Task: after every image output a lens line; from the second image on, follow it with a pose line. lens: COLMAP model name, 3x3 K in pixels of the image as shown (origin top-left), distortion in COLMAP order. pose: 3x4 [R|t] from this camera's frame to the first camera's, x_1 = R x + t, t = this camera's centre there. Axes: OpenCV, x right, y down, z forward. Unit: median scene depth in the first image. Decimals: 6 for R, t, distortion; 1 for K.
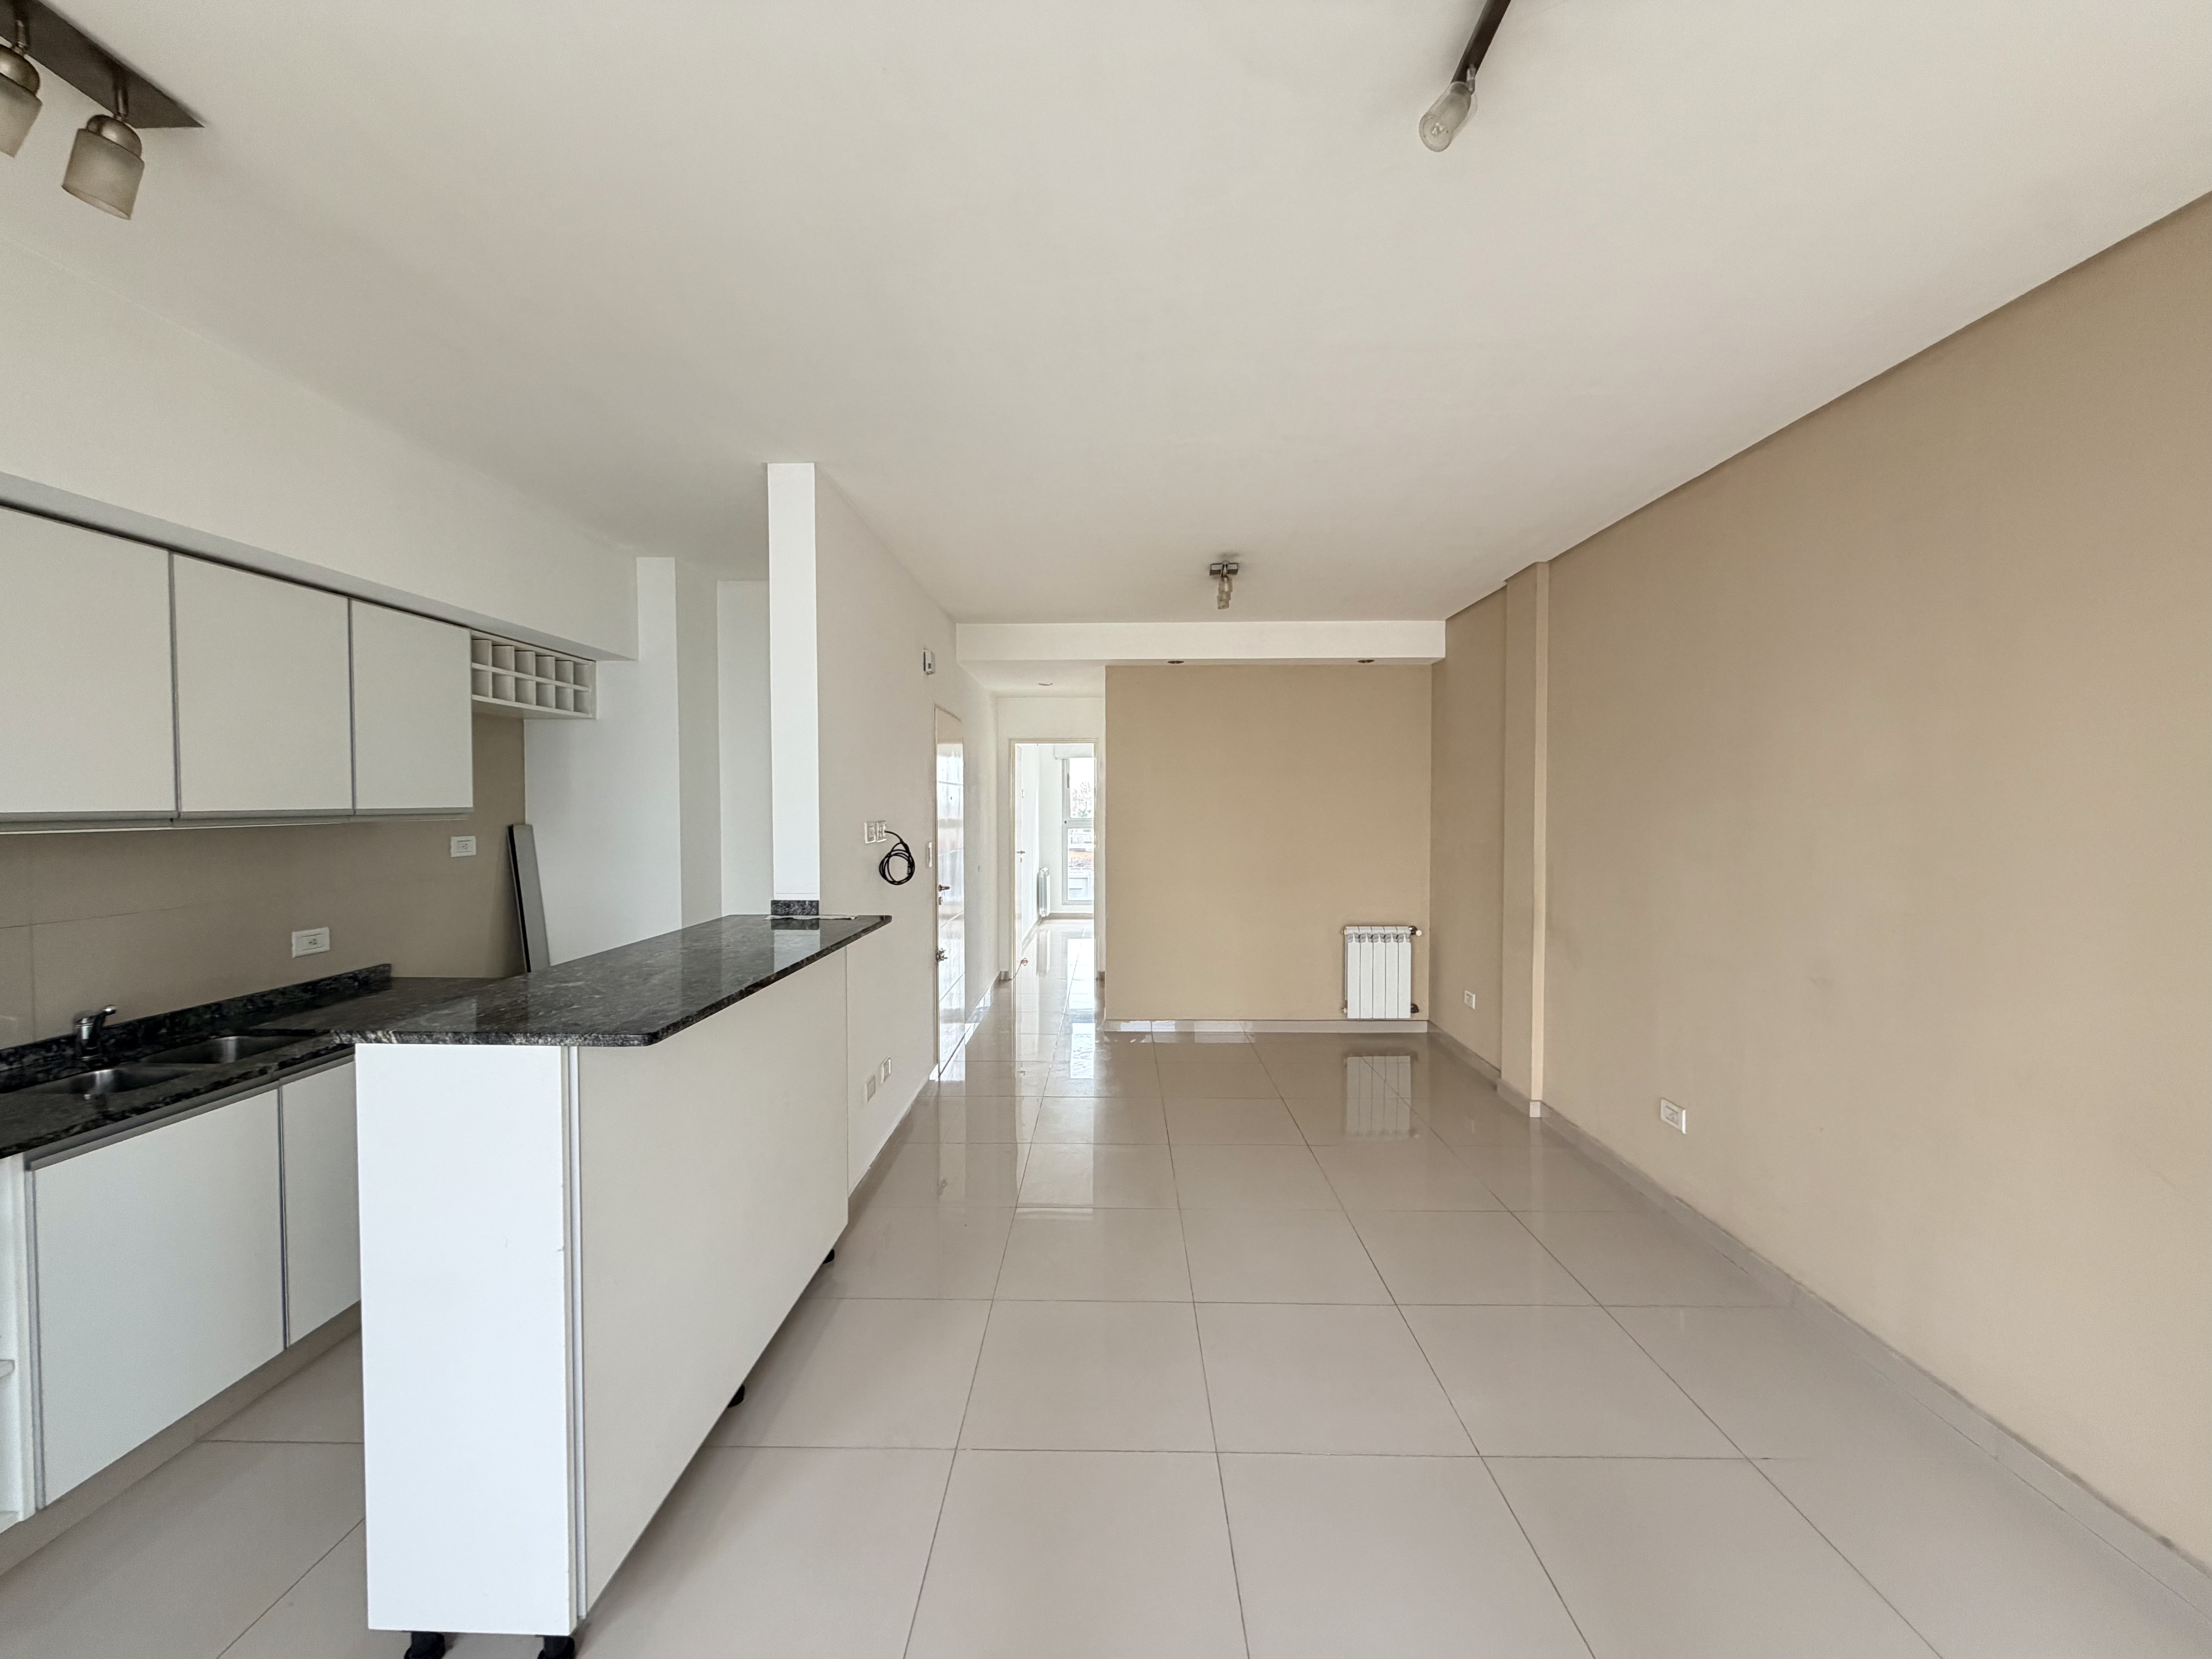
lens RADIAL K [[876.6, 0, 1102.5], [0, 876.6, 827.0], [0, 0, 1]] dist [-0.000199, 0.000421]
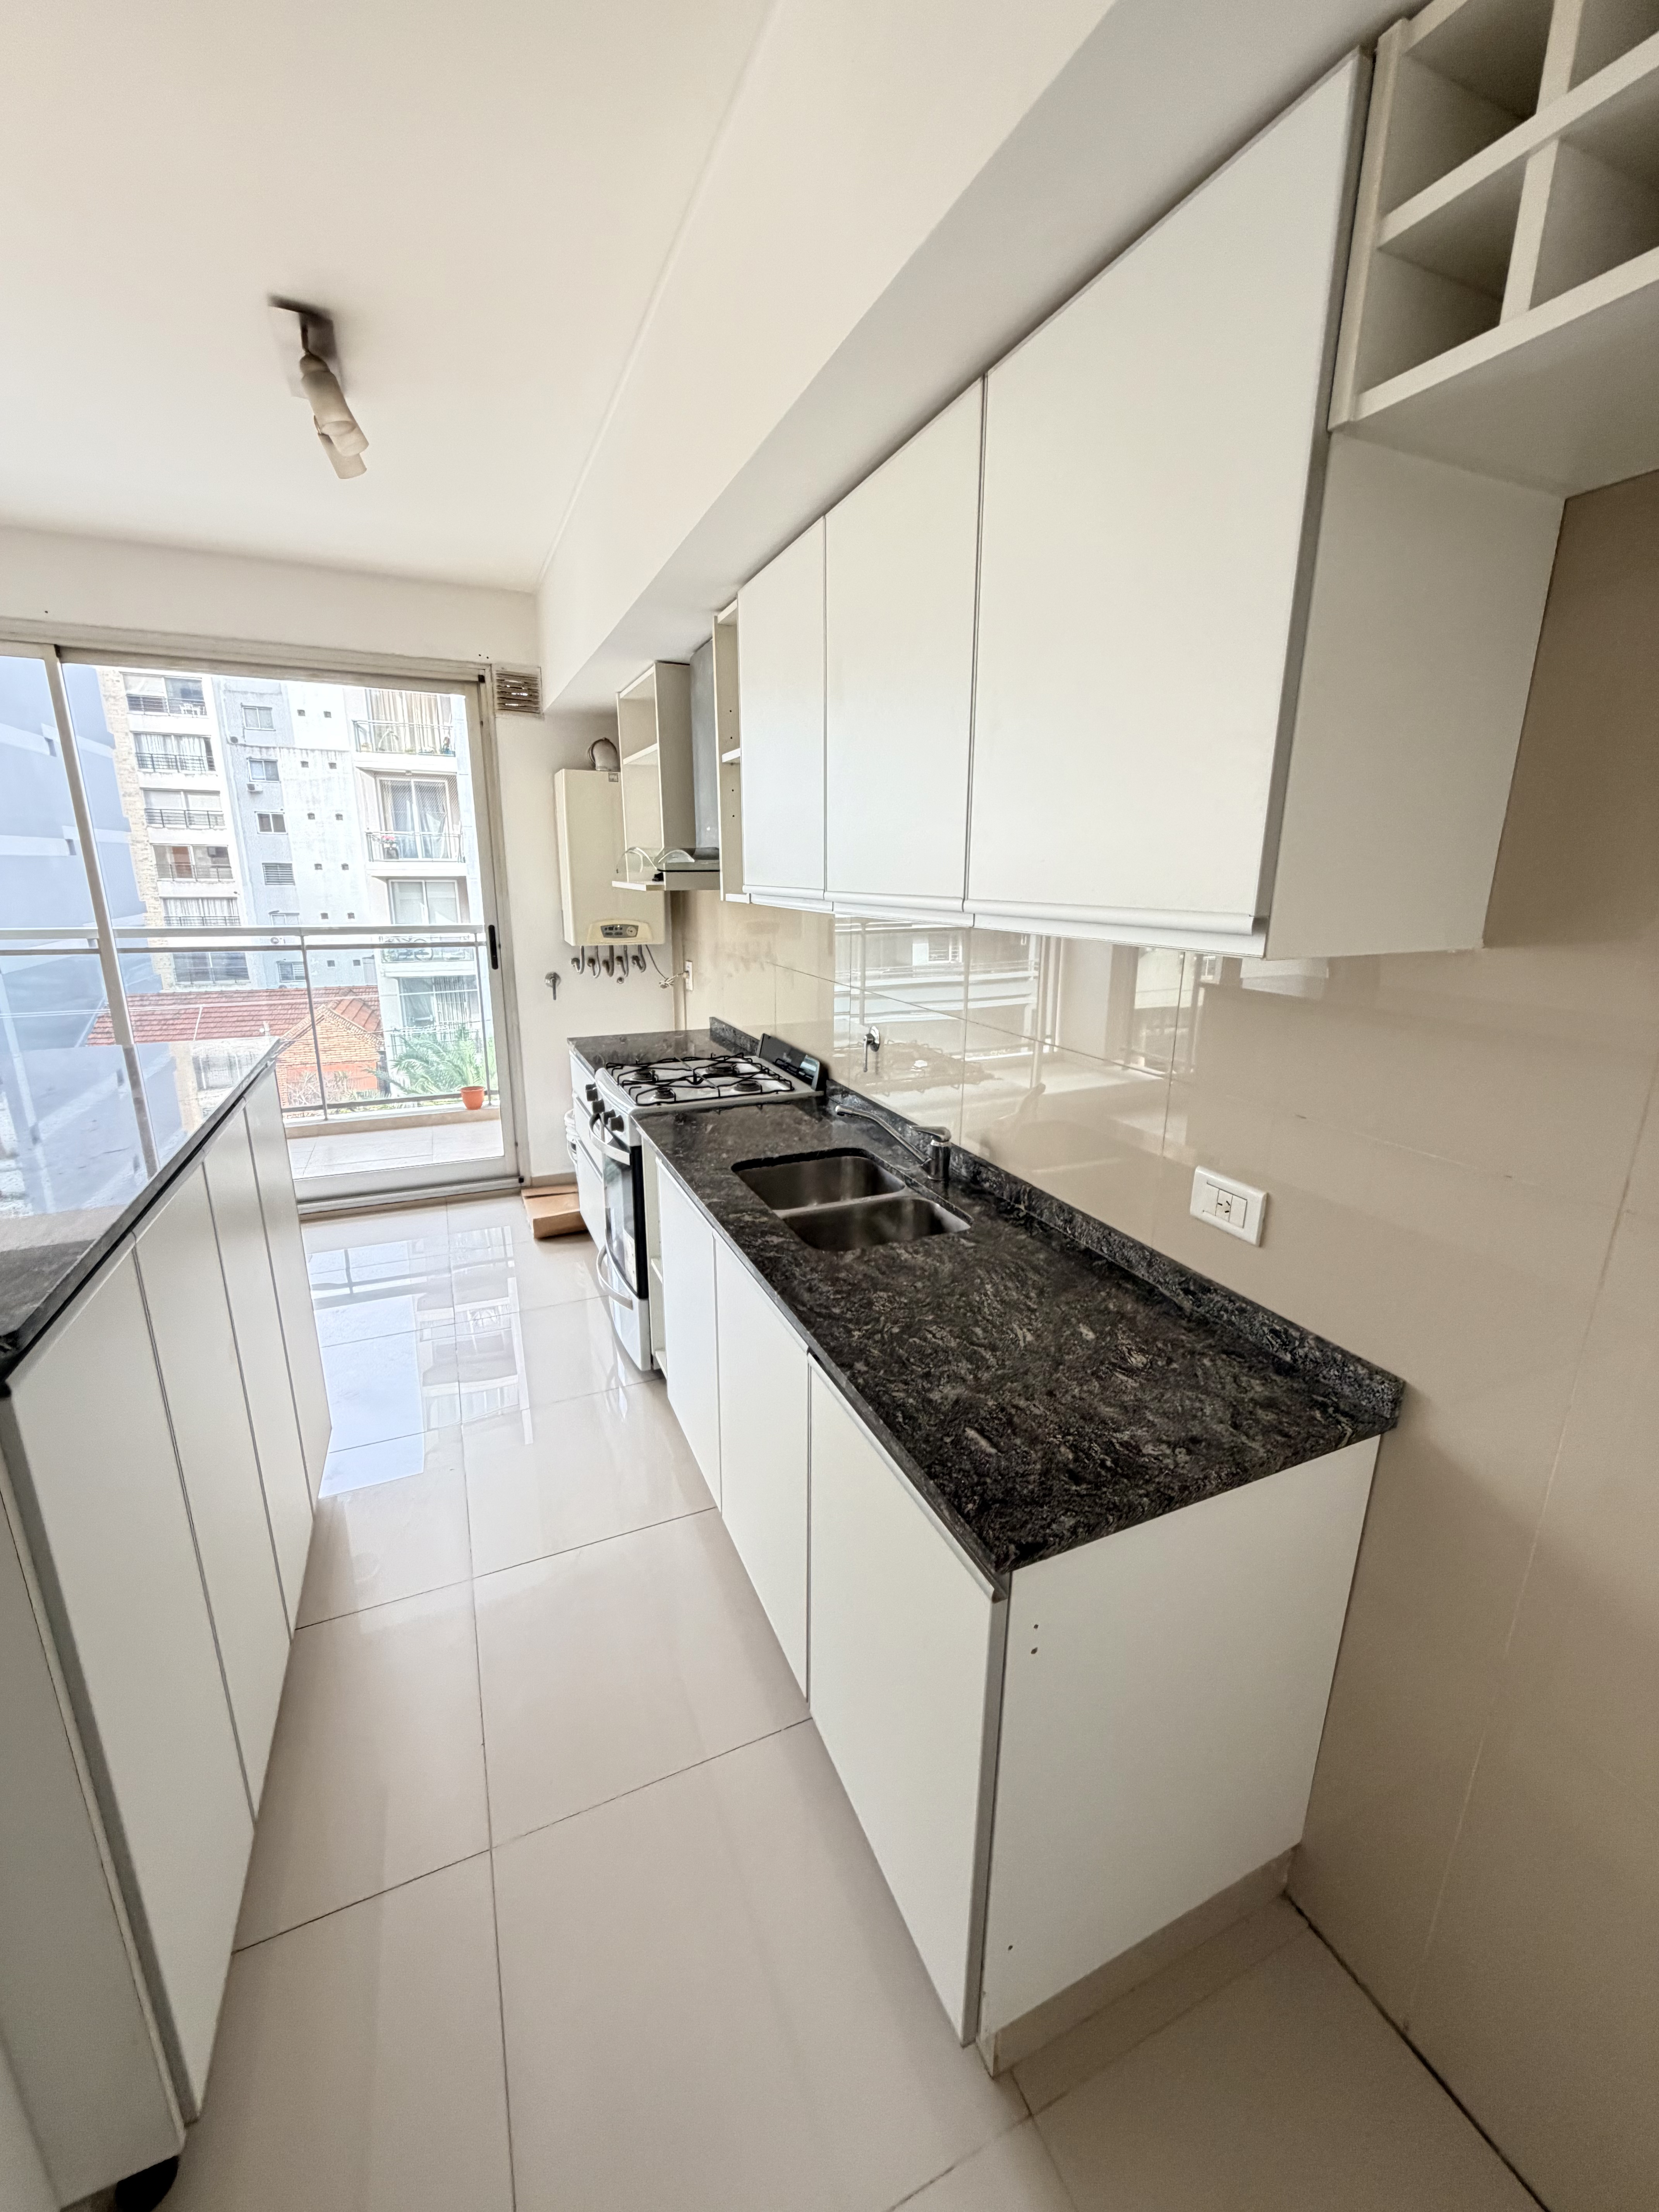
lens RADIAL K [[876.6, 0, 833.5], [0, 876.6, 1099.5], [0, 0, 1]] dist [-0.000199, 0.000421]
pose [[-0.903632, 0.101137, -0.416199, -0.402781], [-0.022697, 0.959049, 0.282329, -0.032915], [0.427709, 0.264568, -0.864331, 0.968924]]
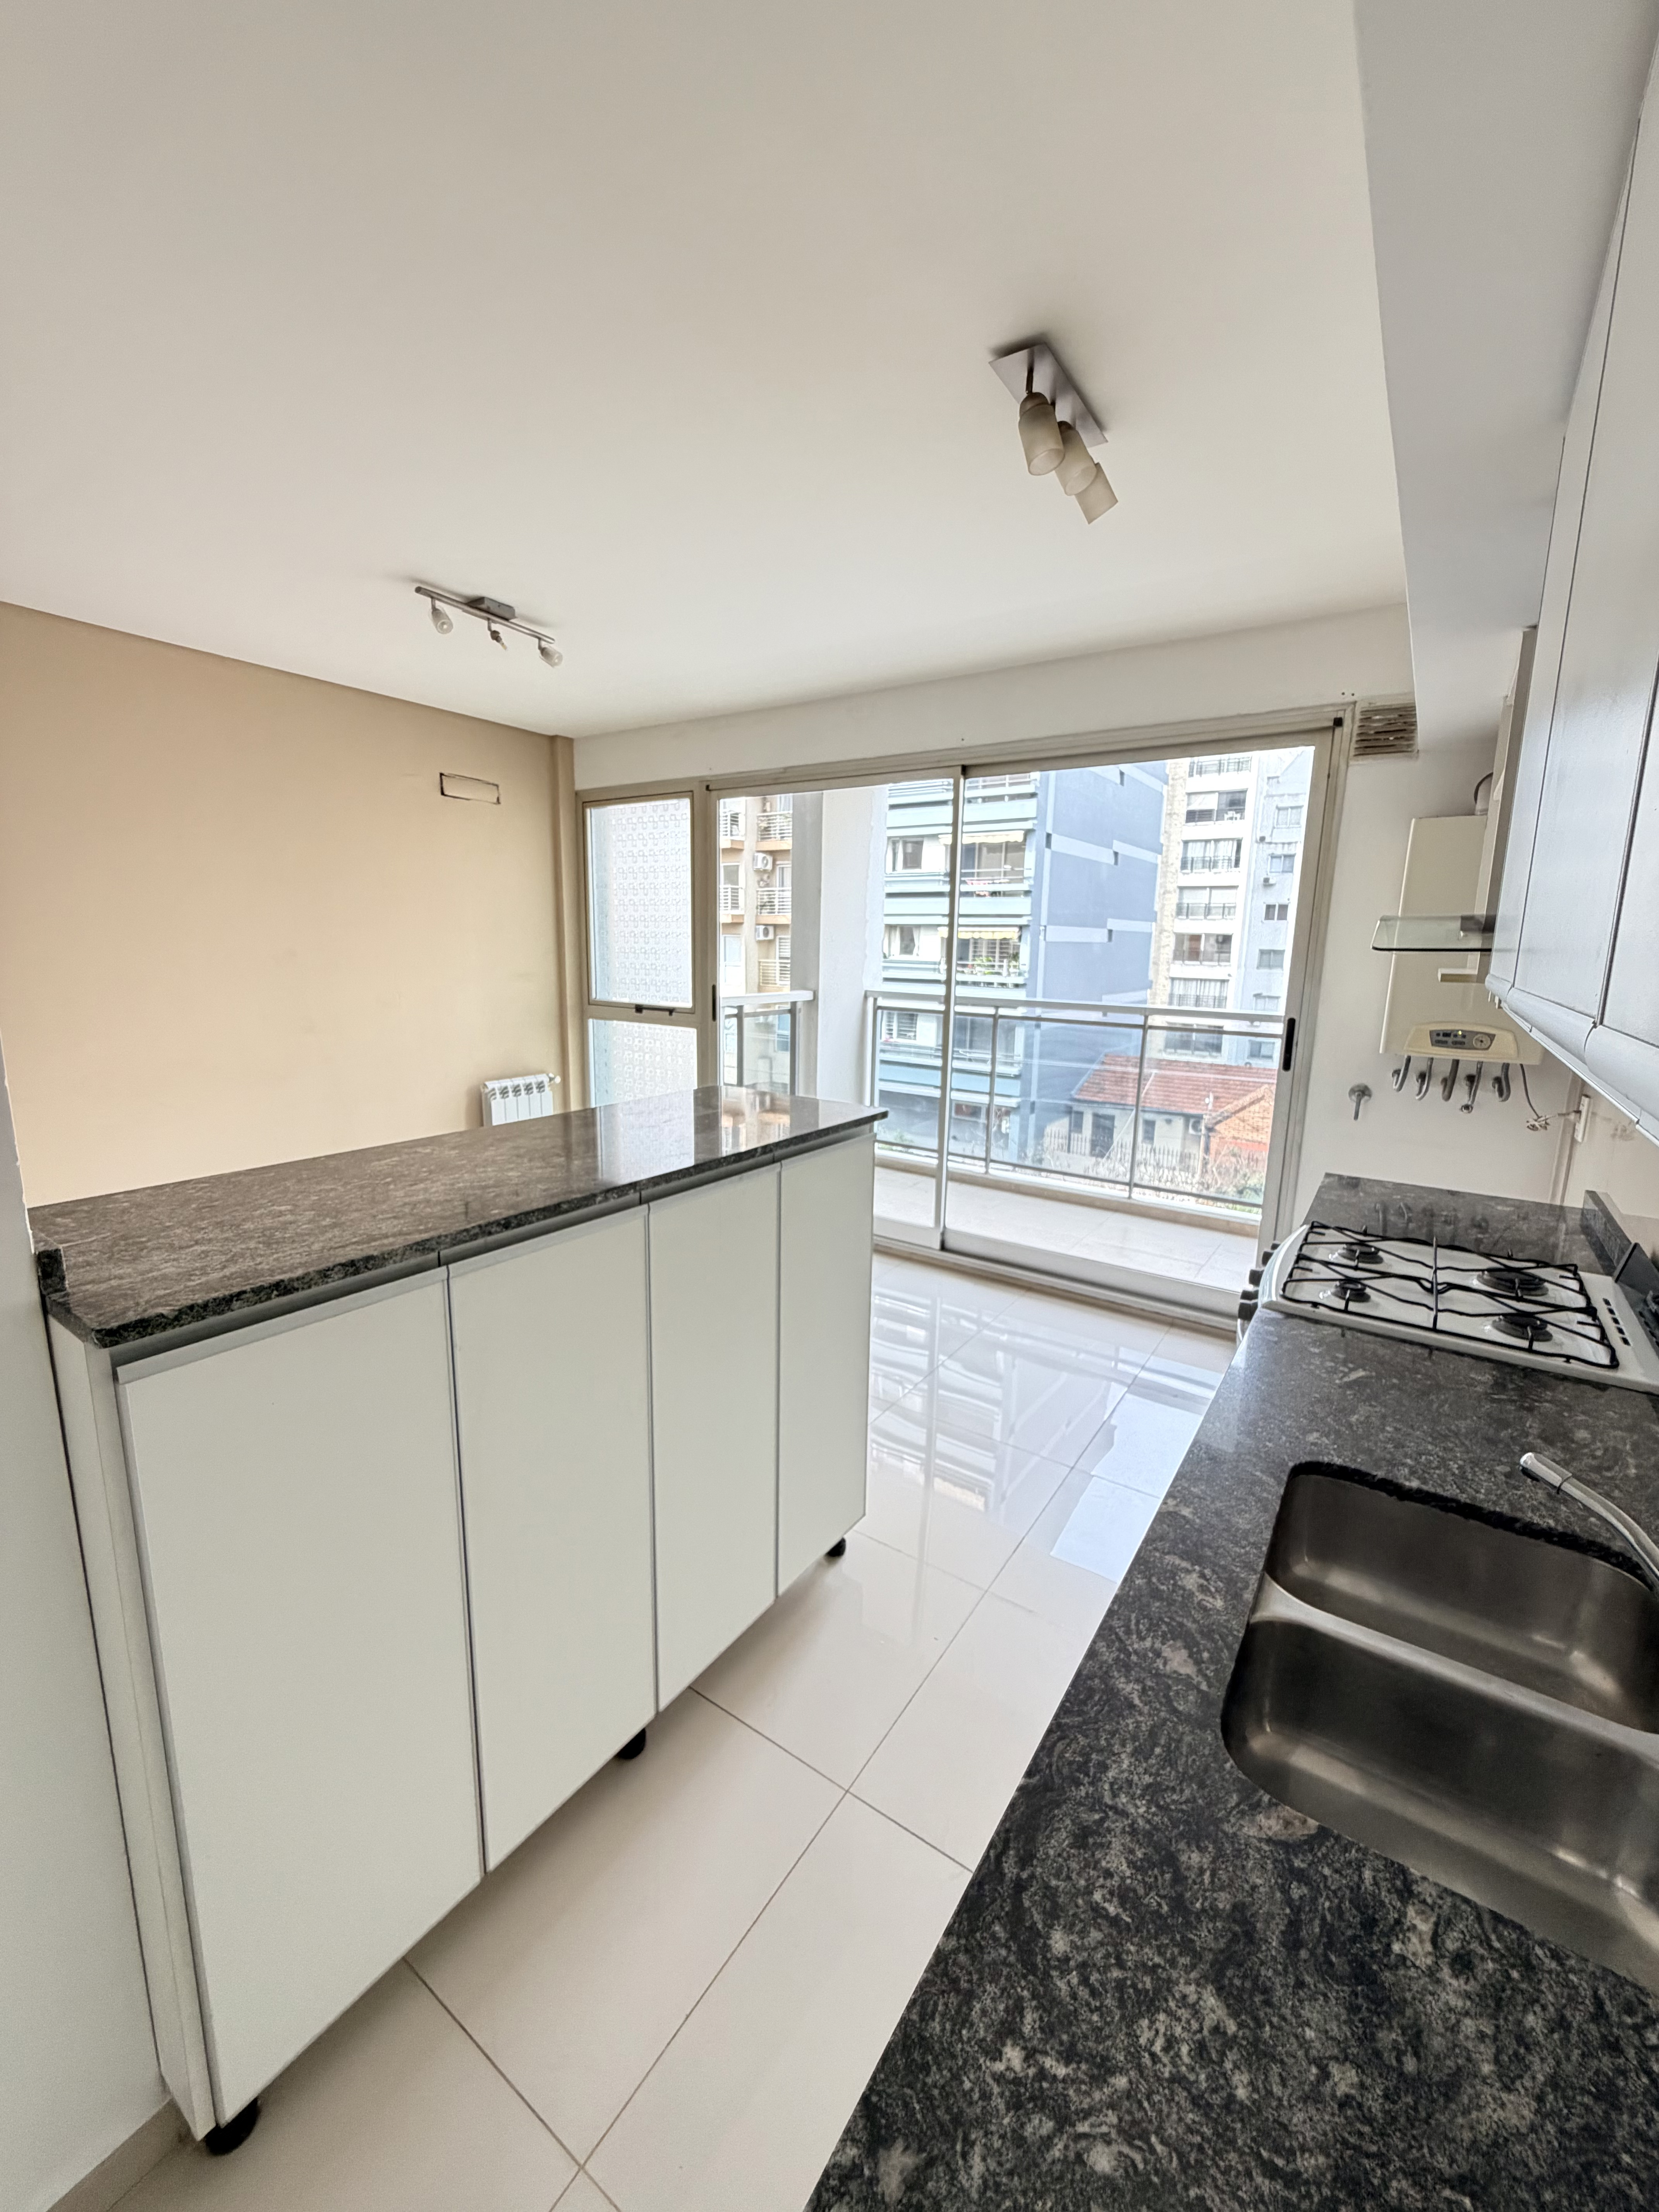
lens RADIAL K [[876.6, 0, 831.5], [0, 876.6, 1106.6], [0, 0, 1]] dist [-0.000199, 0.000421]
pose [[-0.837358, -0.115627, 0.534286, -0.571626], [-0.000476, 0.977528, 0.210803, -0.024308], [-0.546654, 0.176263, -0.818597, 0.808009]]
